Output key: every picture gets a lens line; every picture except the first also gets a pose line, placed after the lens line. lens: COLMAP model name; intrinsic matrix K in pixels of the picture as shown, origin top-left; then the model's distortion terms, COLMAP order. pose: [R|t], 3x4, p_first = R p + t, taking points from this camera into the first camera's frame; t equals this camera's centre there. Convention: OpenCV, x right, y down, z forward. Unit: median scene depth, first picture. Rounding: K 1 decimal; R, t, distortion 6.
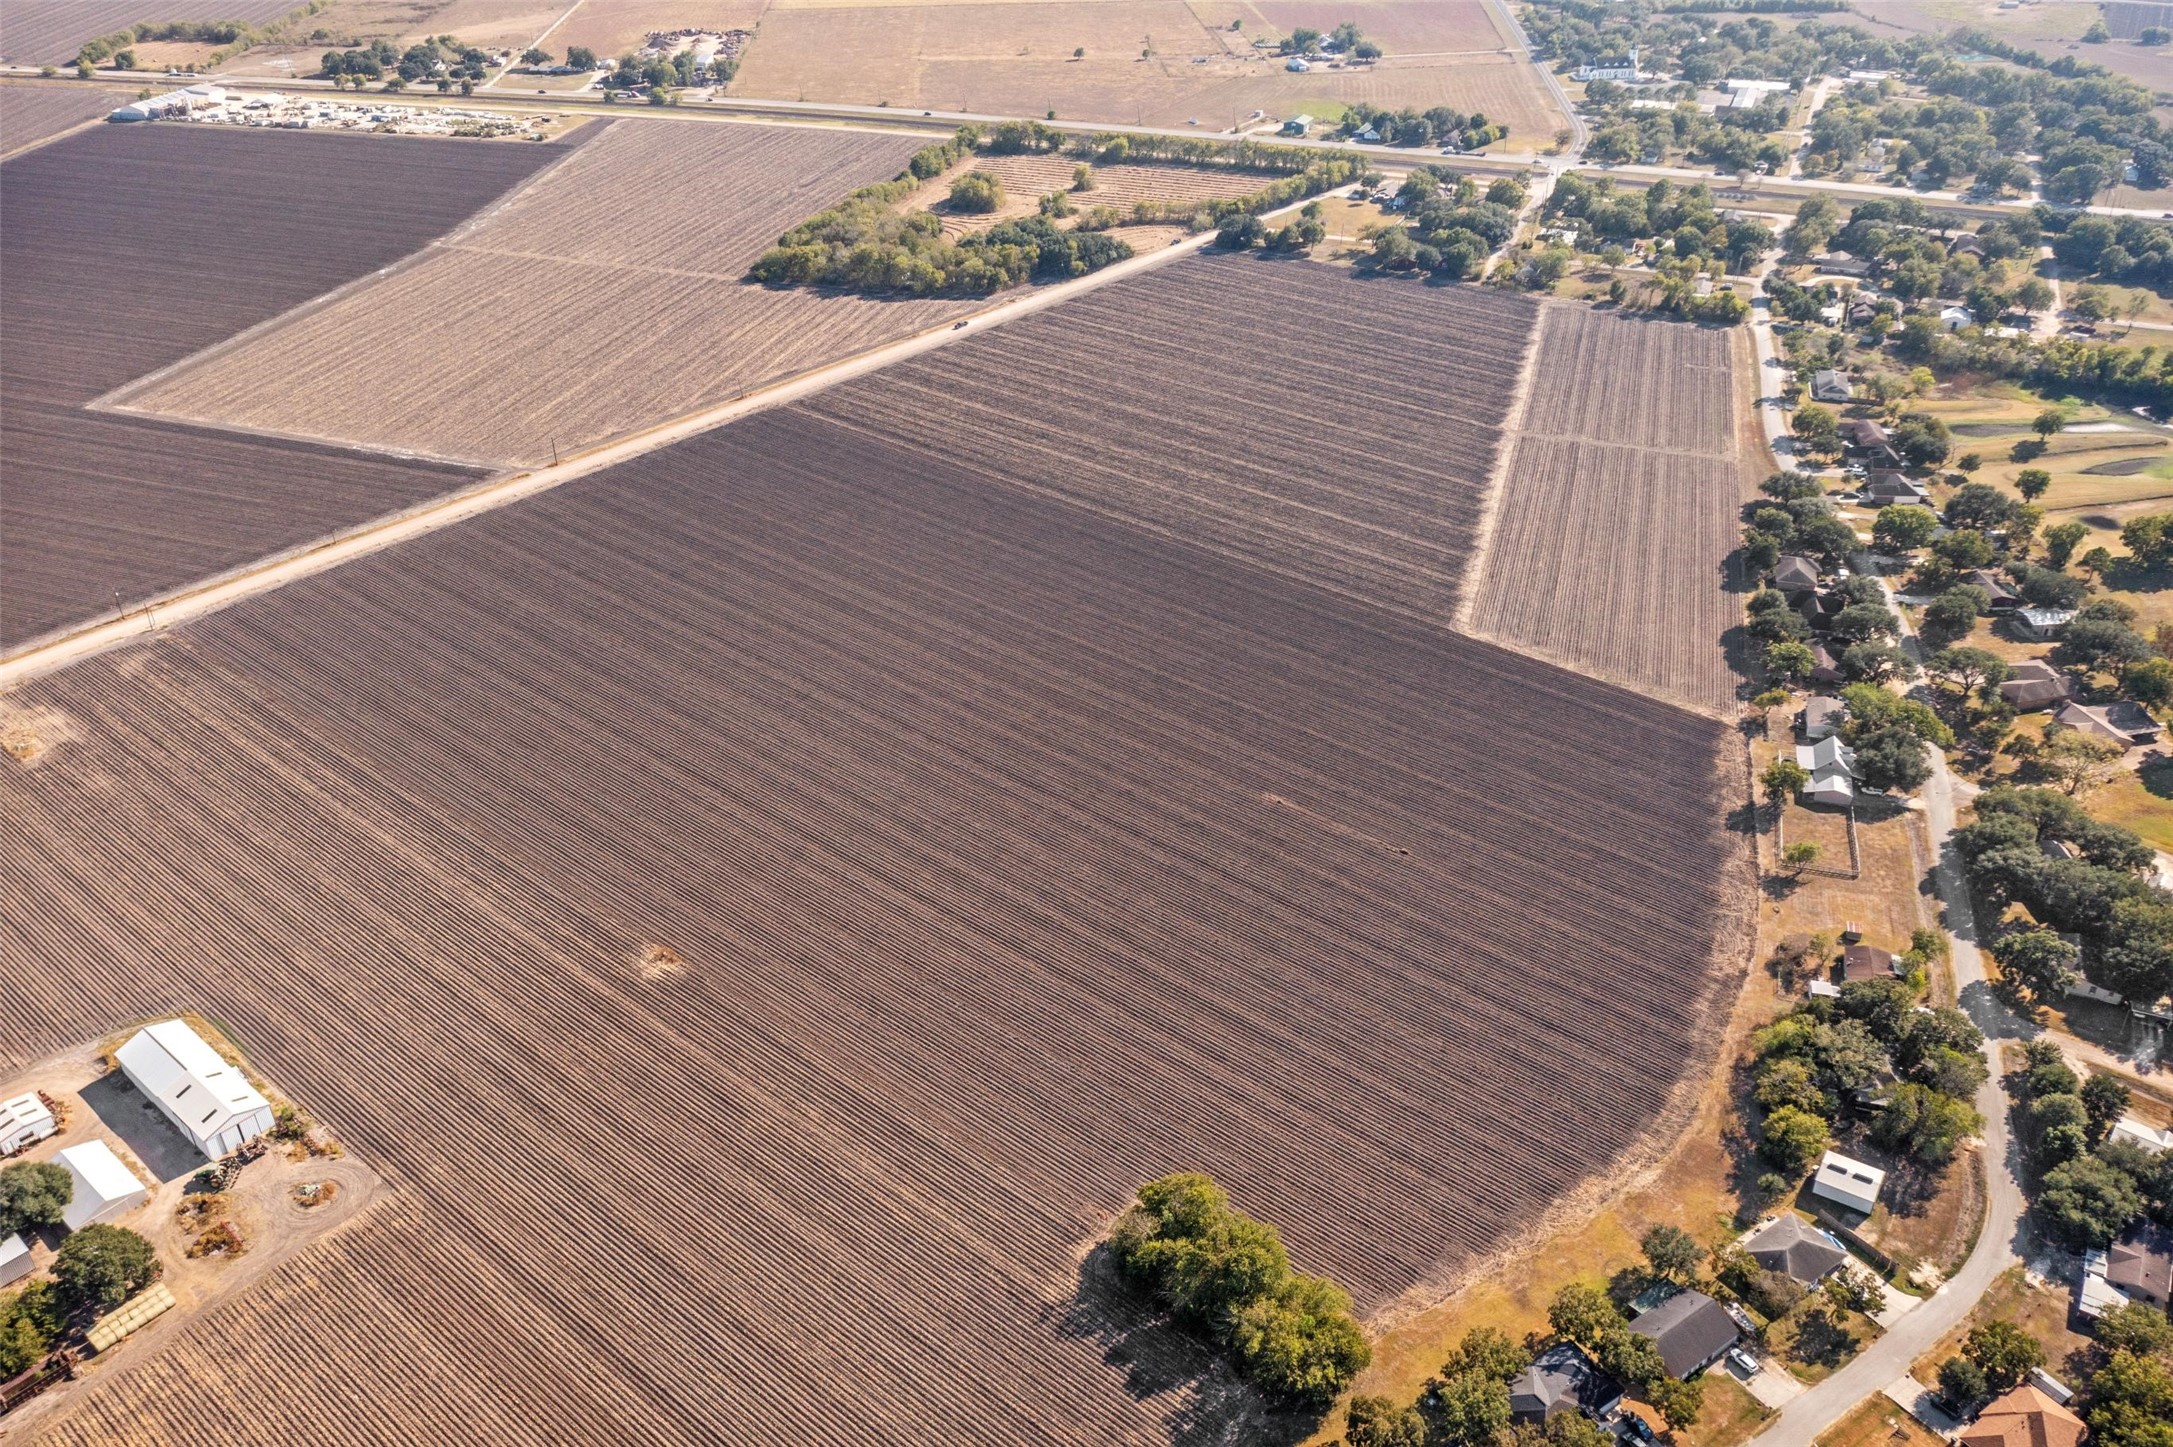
lens RADIAL K [[1714.8, 0, 1086.5], [0, 1714.8, 723.5], [0, 0, 1]] dist [-0.006825, 0.003688]
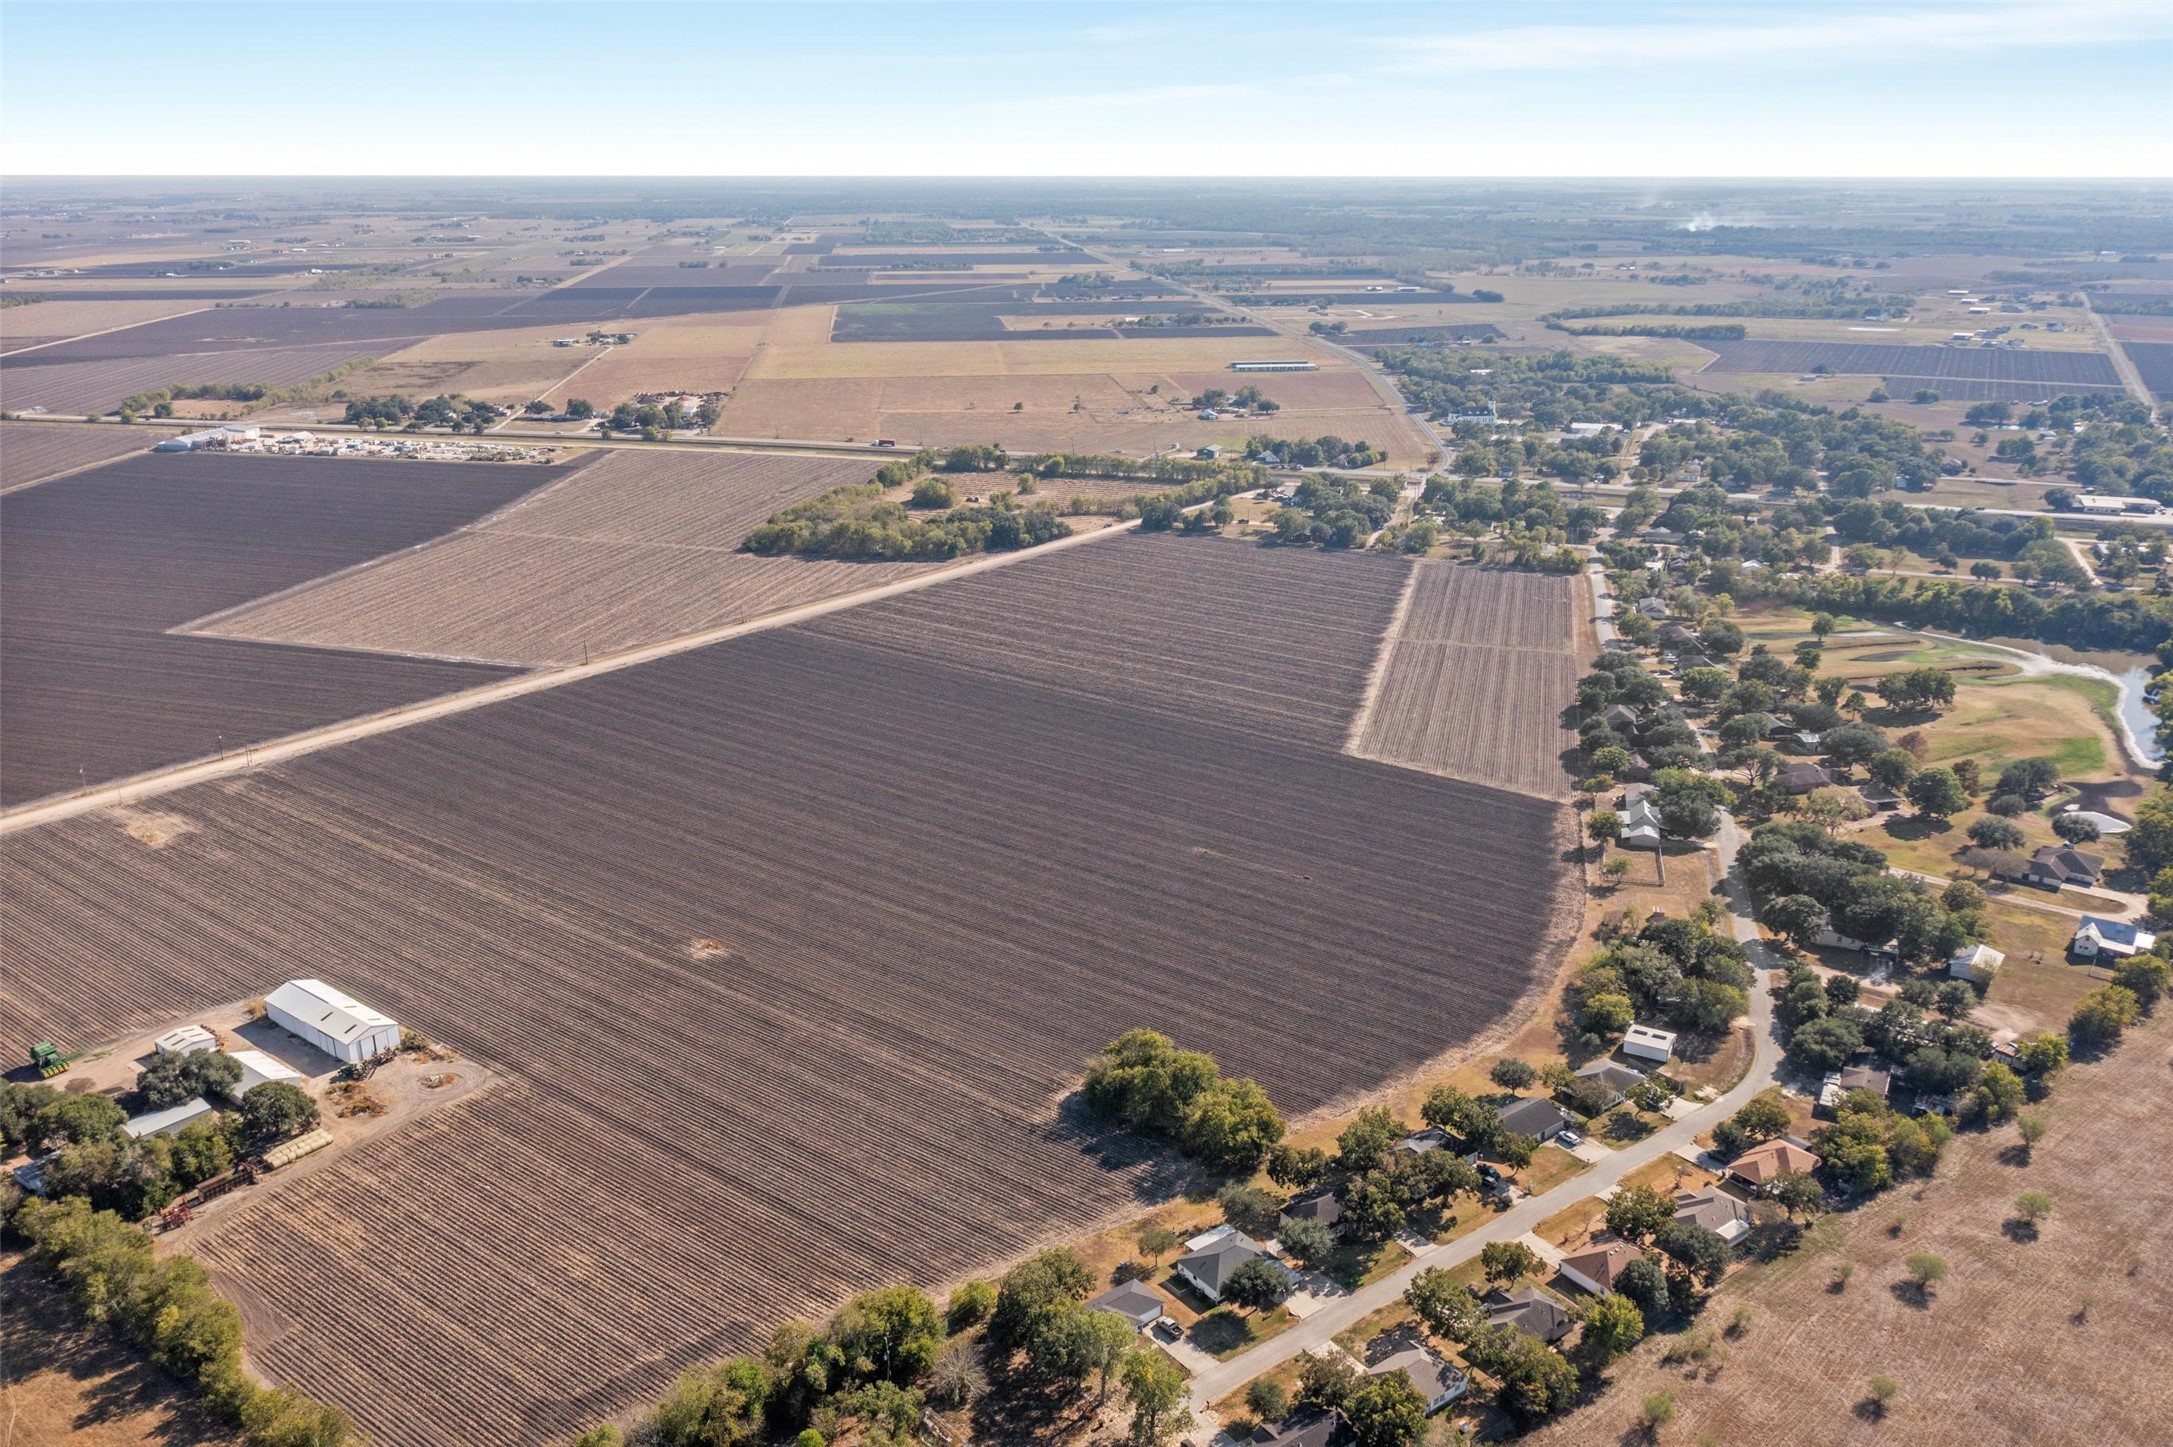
lens RADIAL K [[1714.8, 0, 1086.5], [0, 1714.8, 723.5], [0, 0, 1]] dist [-0.006825, 0.003688]
pose [[0.999007, 0.001226, 0.044533, -0.021936], [0.009026, 0.973321, -0.229269, 0.181714], [-0.043626, 0.229443, 0.972344, -0.166655]]
